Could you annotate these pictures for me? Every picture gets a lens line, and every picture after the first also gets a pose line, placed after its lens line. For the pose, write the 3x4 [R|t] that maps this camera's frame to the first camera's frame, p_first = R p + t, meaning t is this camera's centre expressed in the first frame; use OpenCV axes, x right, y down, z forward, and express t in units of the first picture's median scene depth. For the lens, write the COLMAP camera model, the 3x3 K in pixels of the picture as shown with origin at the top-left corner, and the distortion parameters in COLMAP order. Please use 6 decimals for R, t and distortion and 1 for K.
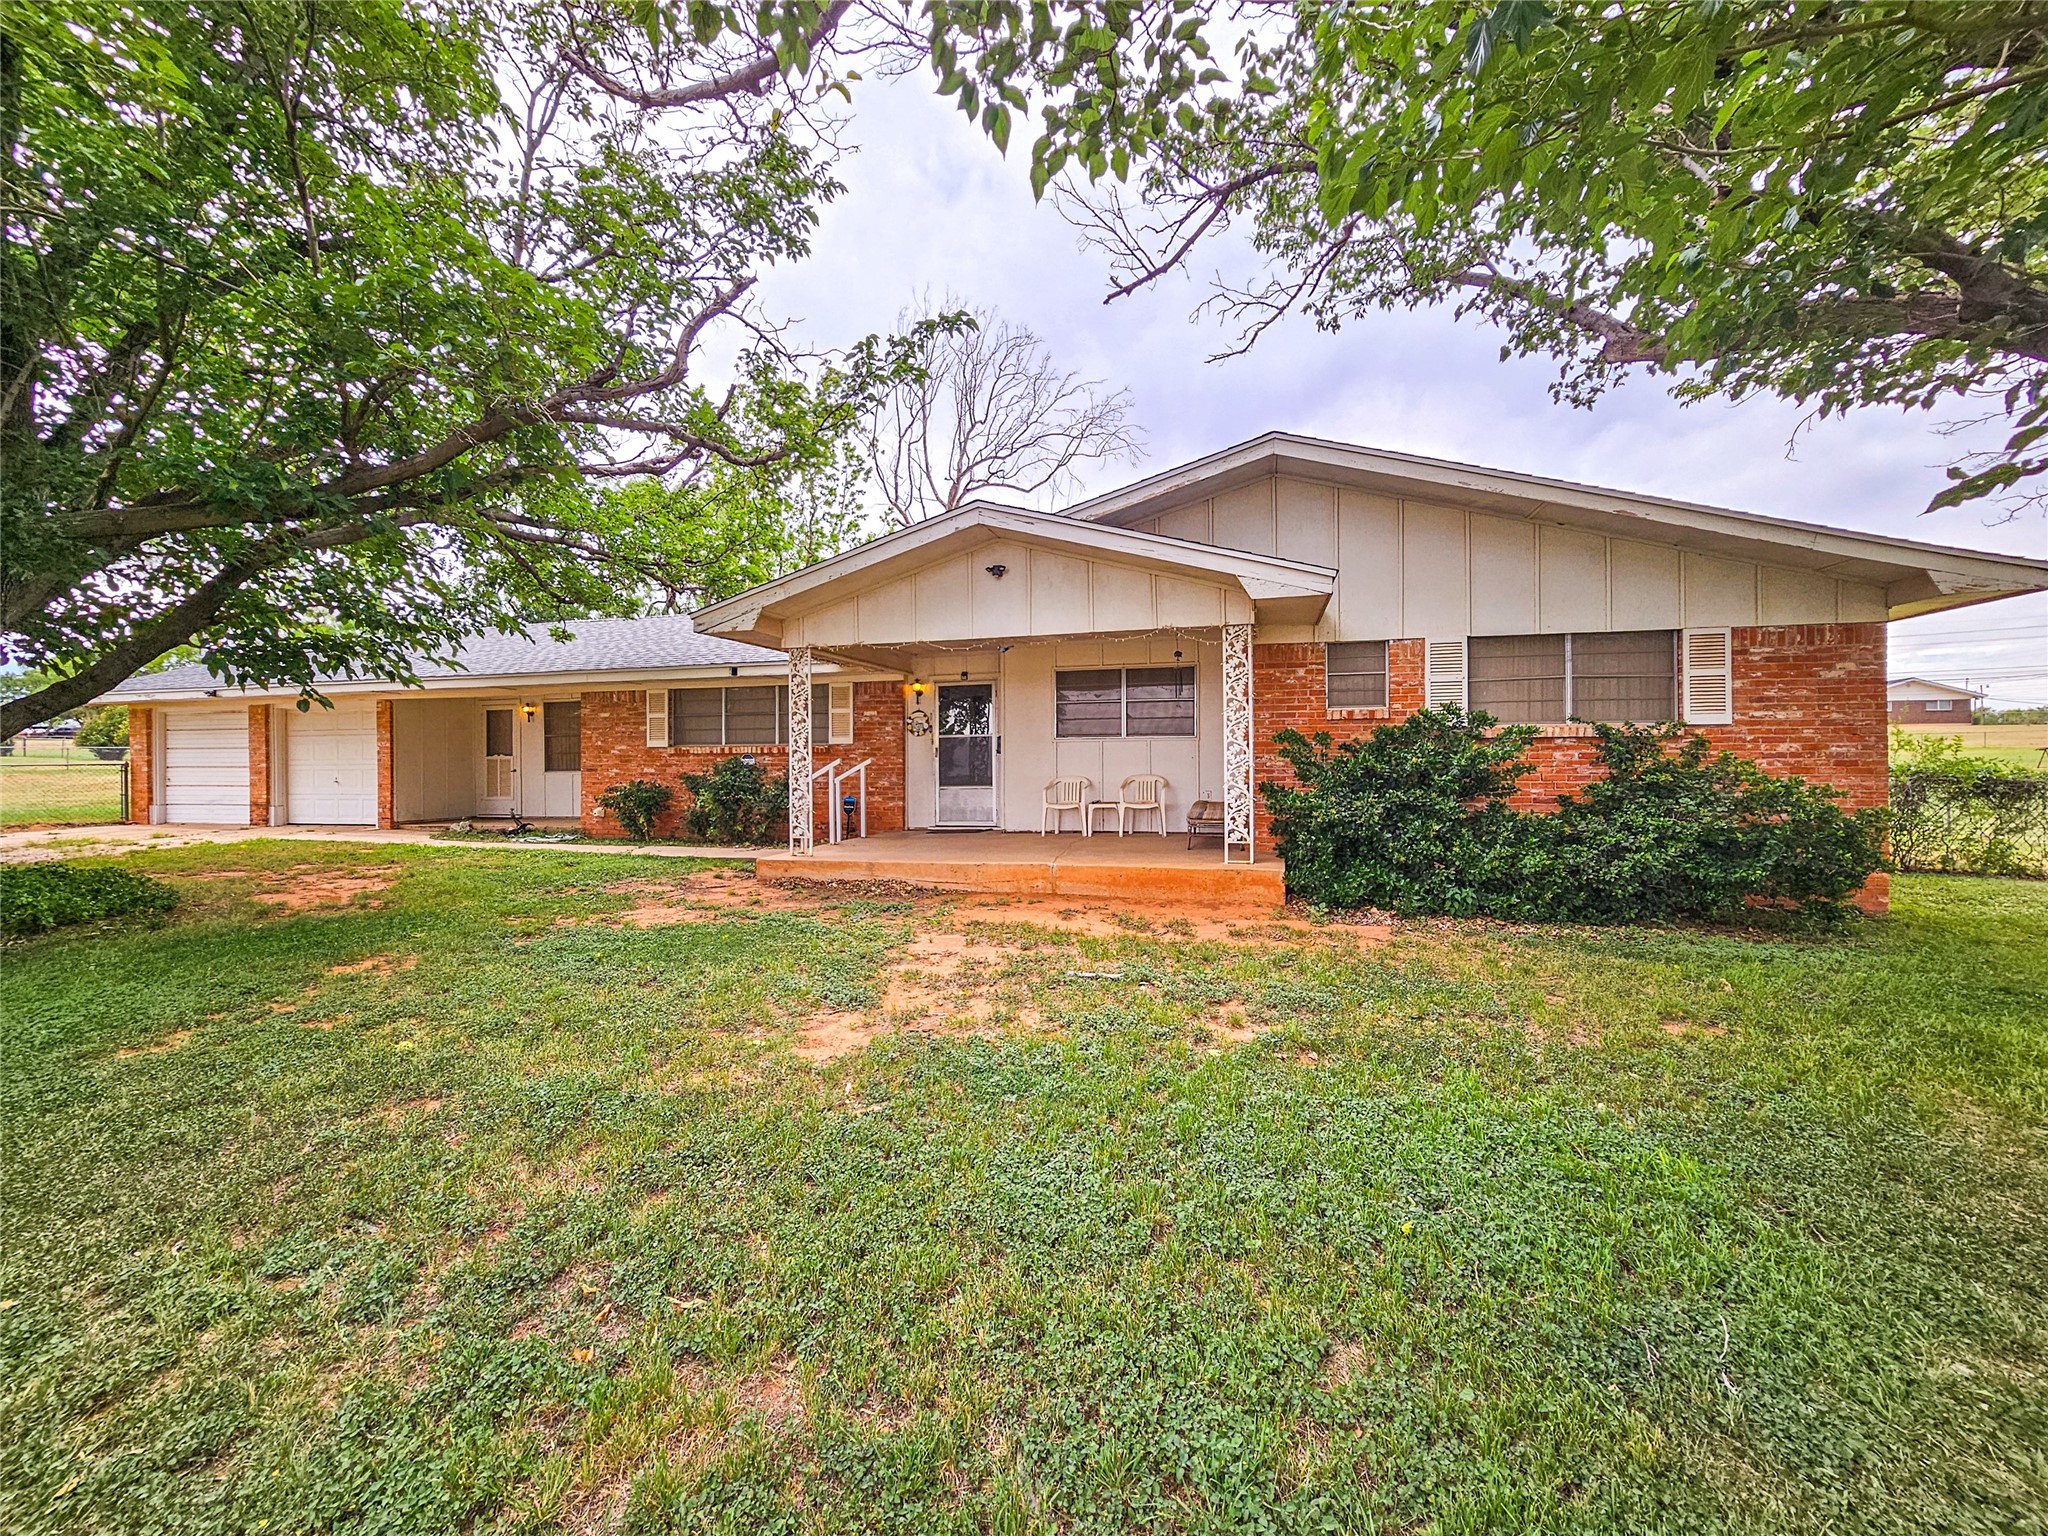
lens RADIAL K [[869.9, 0, 1029.0], [0, 869.9, 762.4], [0, 0, 1]] dist [0.002710, 0.000210]
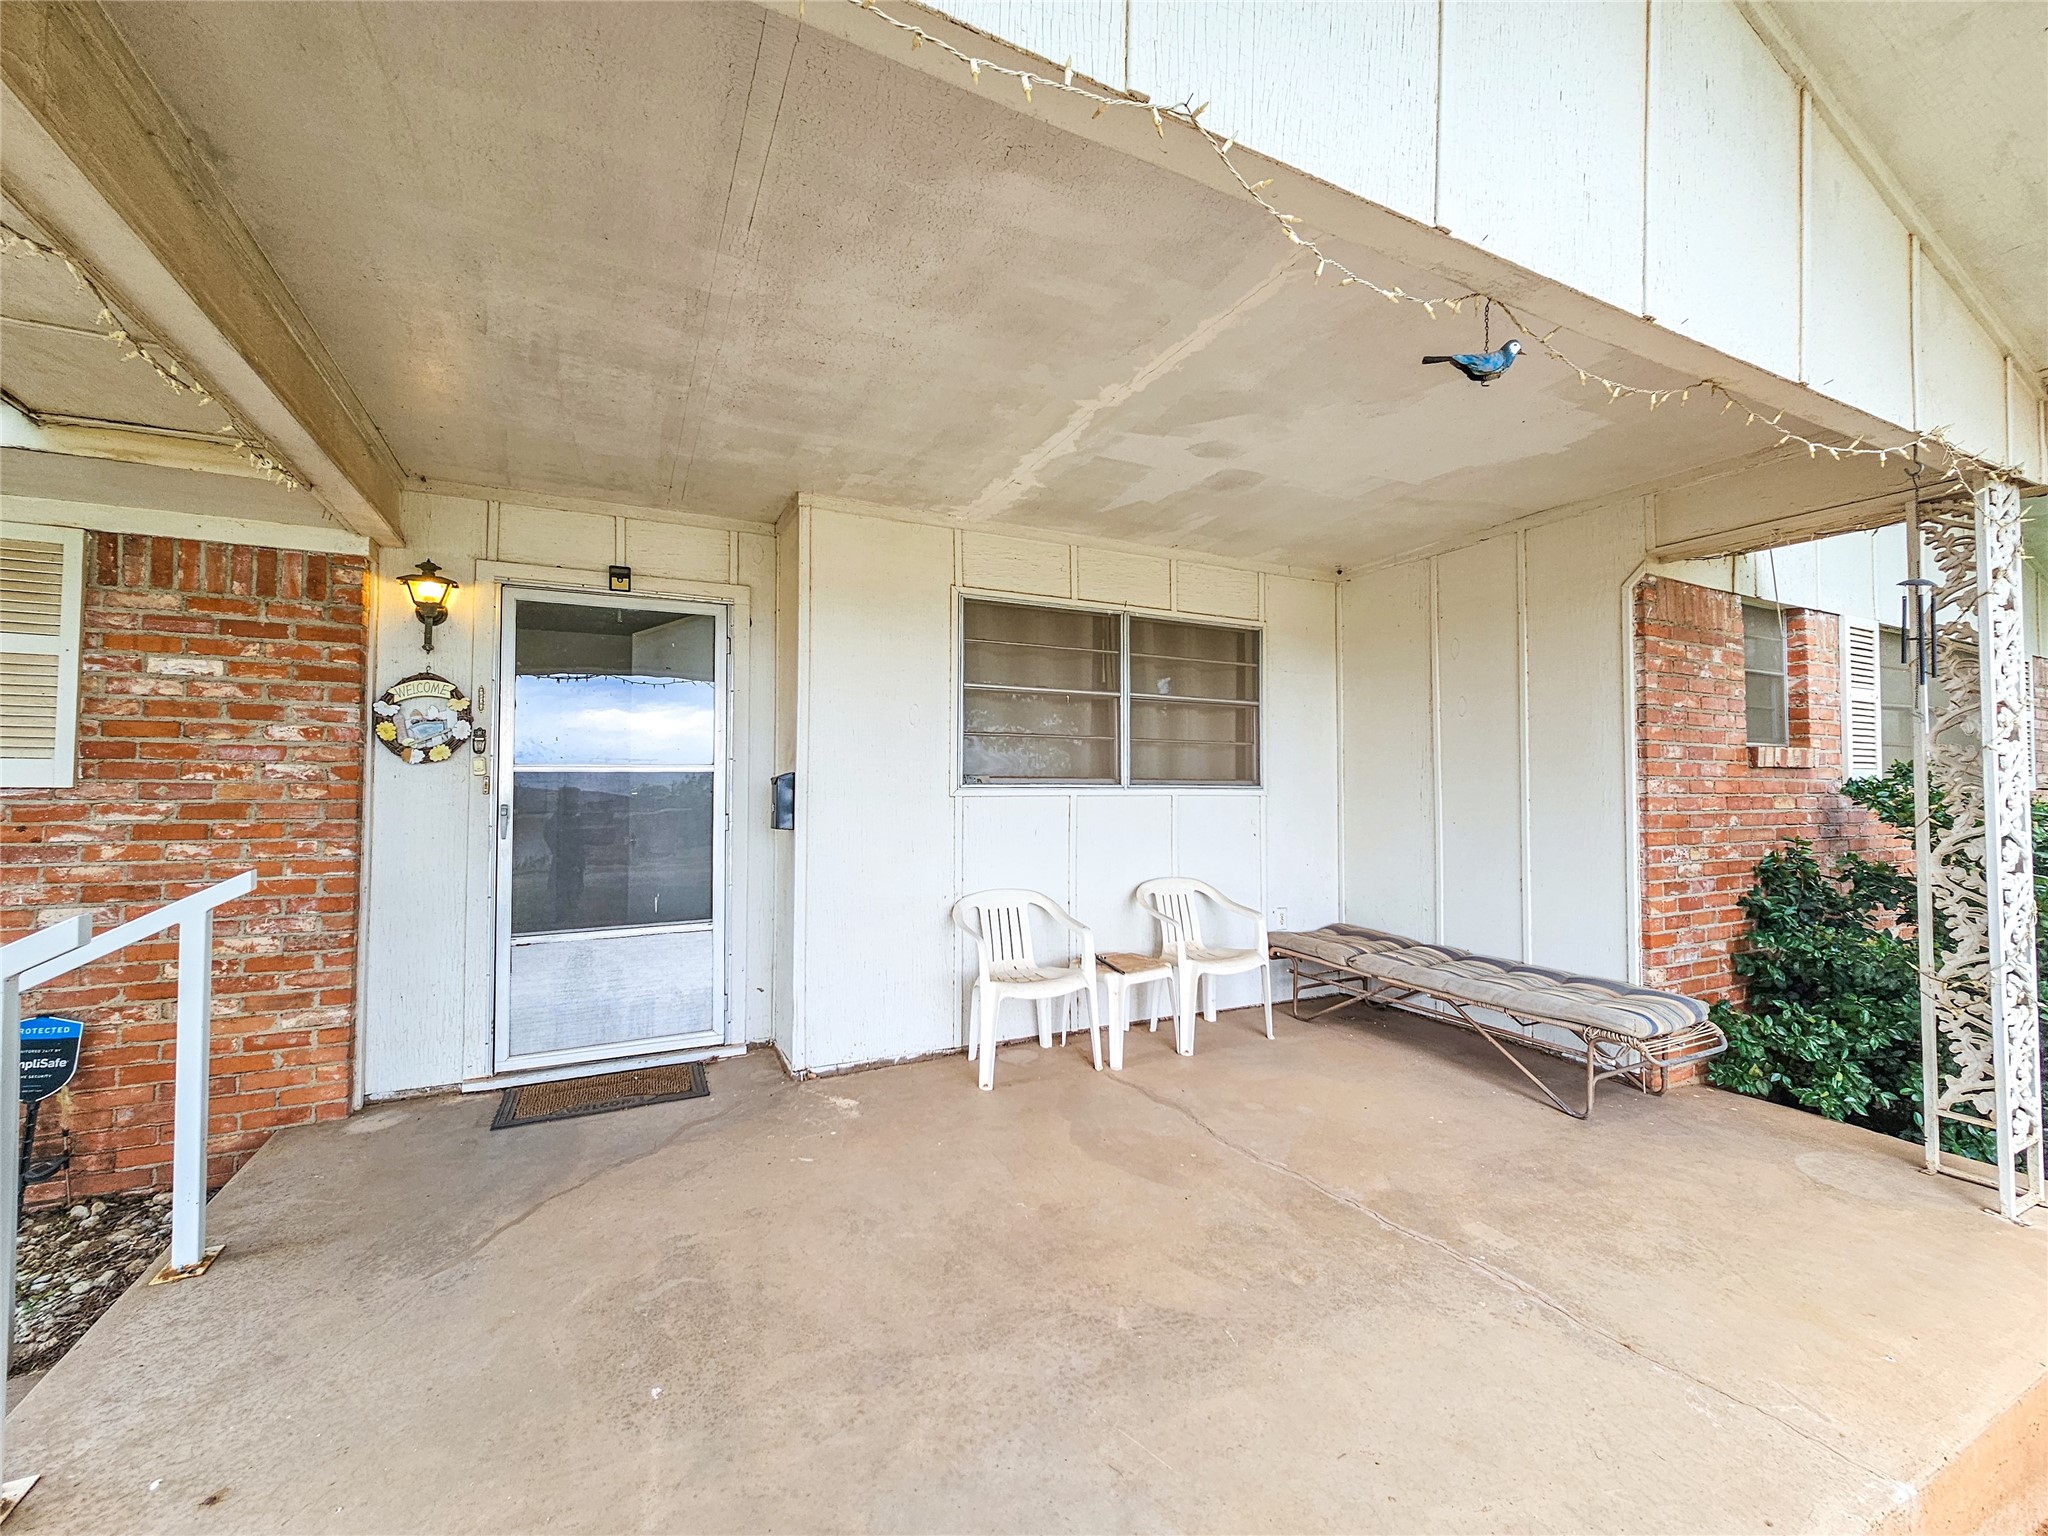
lens RADIAL K [[869.9, 0, 1029.0], [0, 869.9, 762.4], [0, 0, 1]] dist [0.002710, 0.000210]
pose [[0.730614, 0.026390, 0.682281, -0.177660], [-0.008425, 0.999525, -0.029639, -0.023919], [-0.682739, 0.015907, 0.730489, 0.660386]]
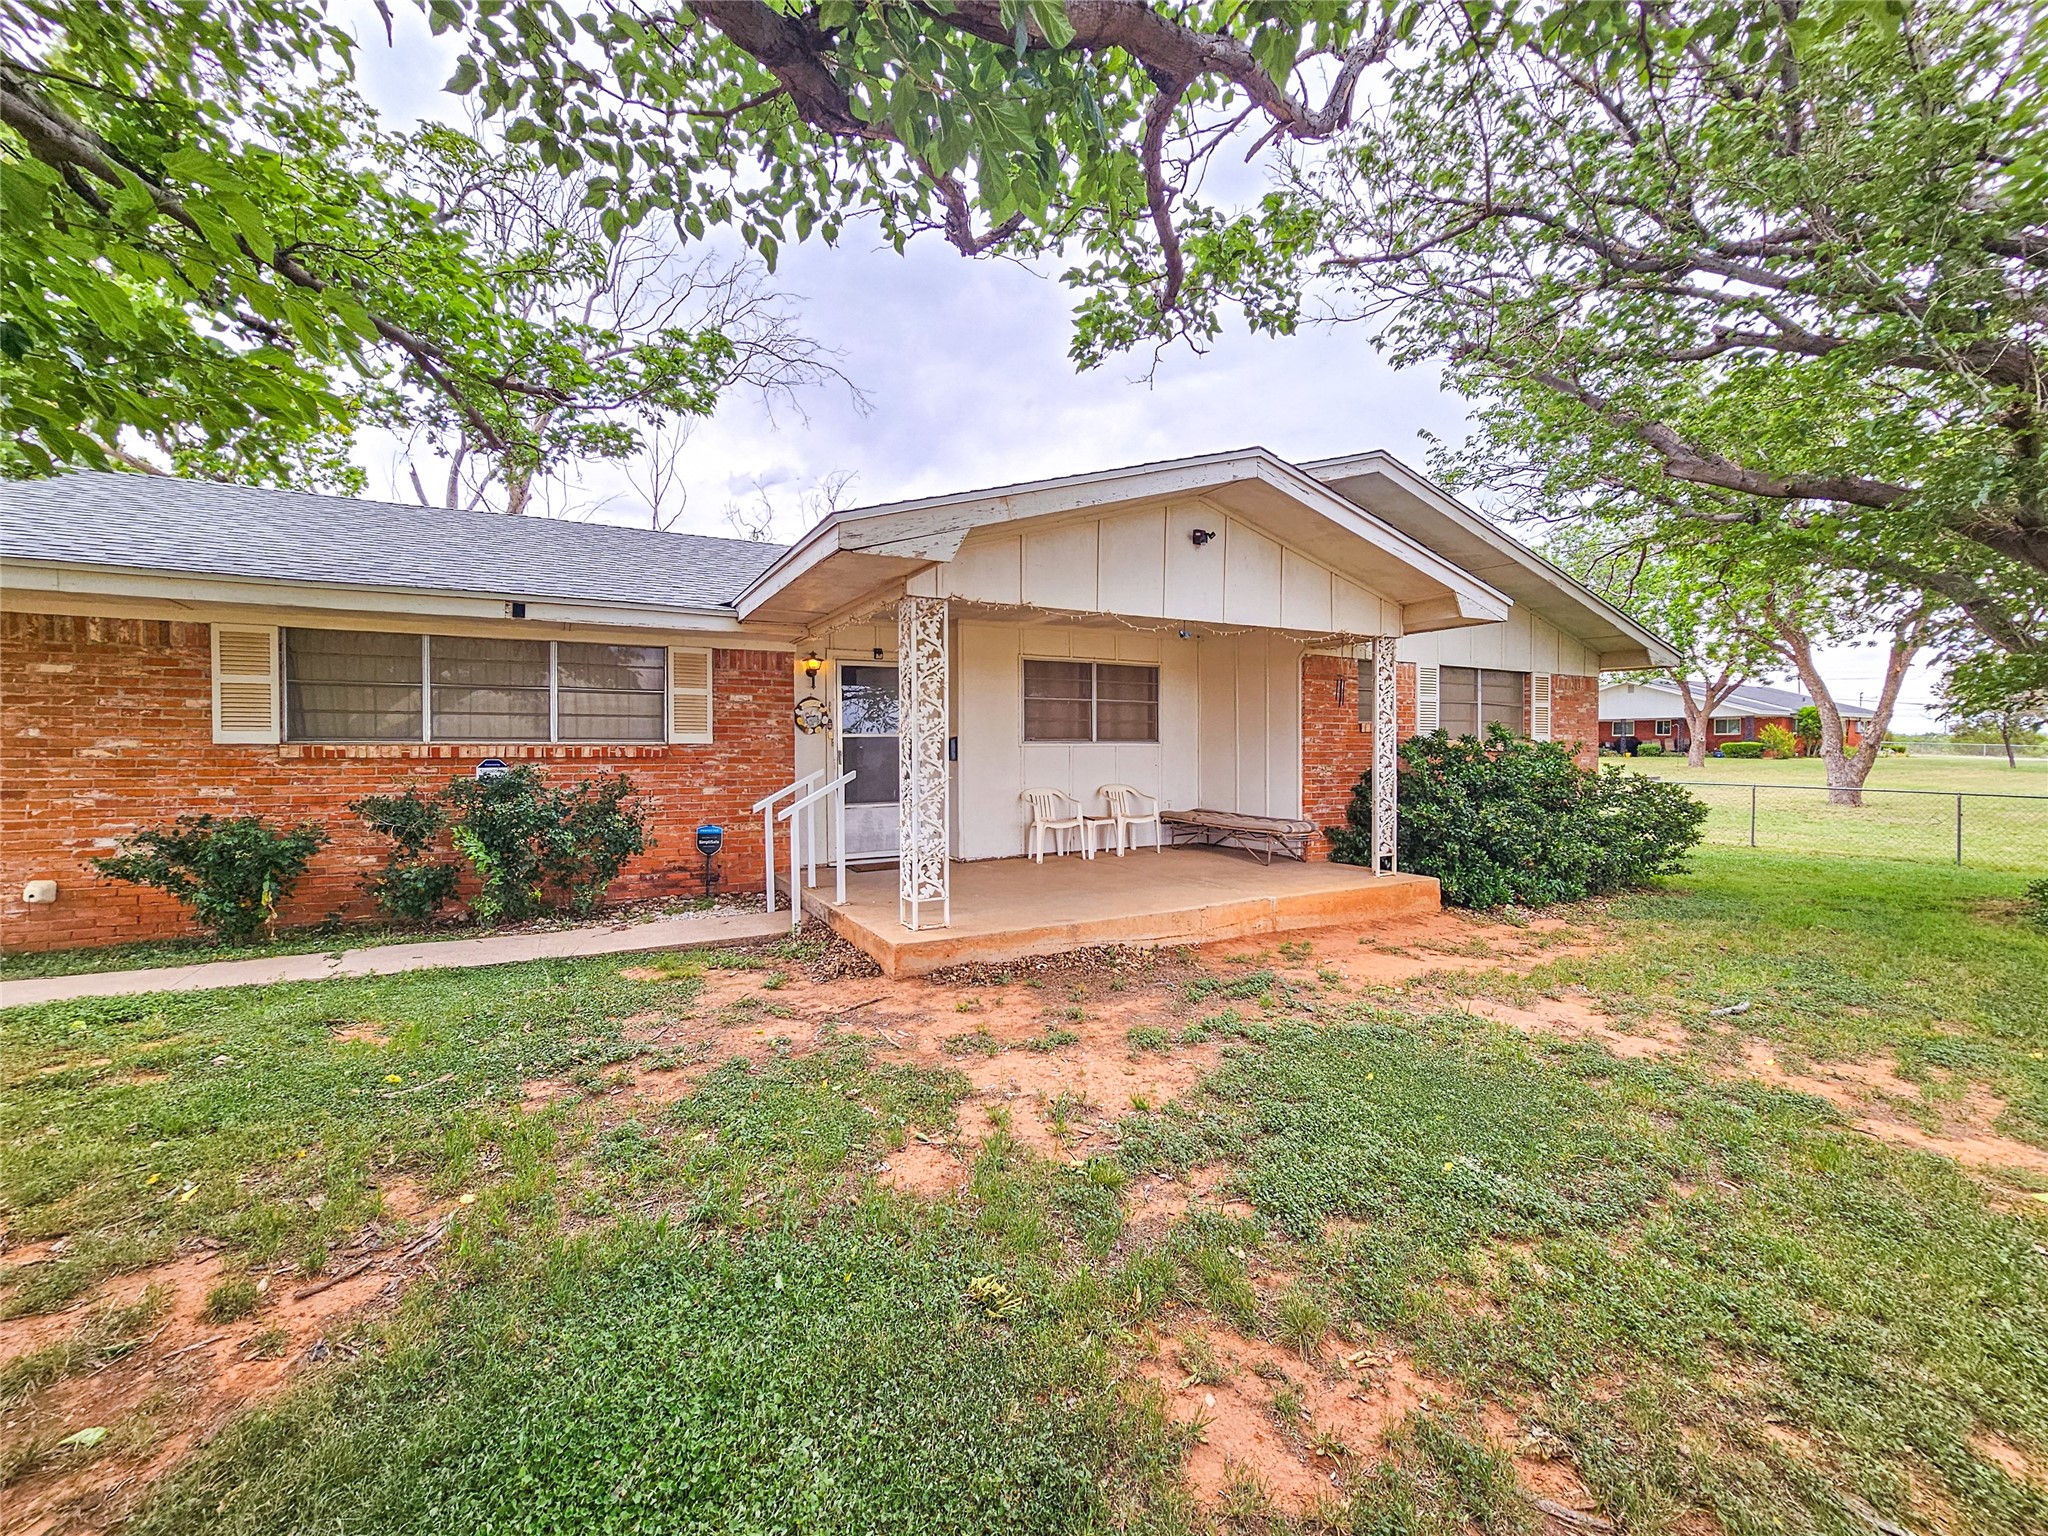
lens RADIAL K [[869.9, 0, 1029.0], [0, 869.9, 762.4], [0, 0, 1]] dist [0.002710, 0.000210]
pose [[0.702624, -0.006401, 0.711533, -0.503686], [-0.001809, 0.999940, 0.010781, -0.015230], [-0.711559, -0.008862, 0.702570, 0.386150]]
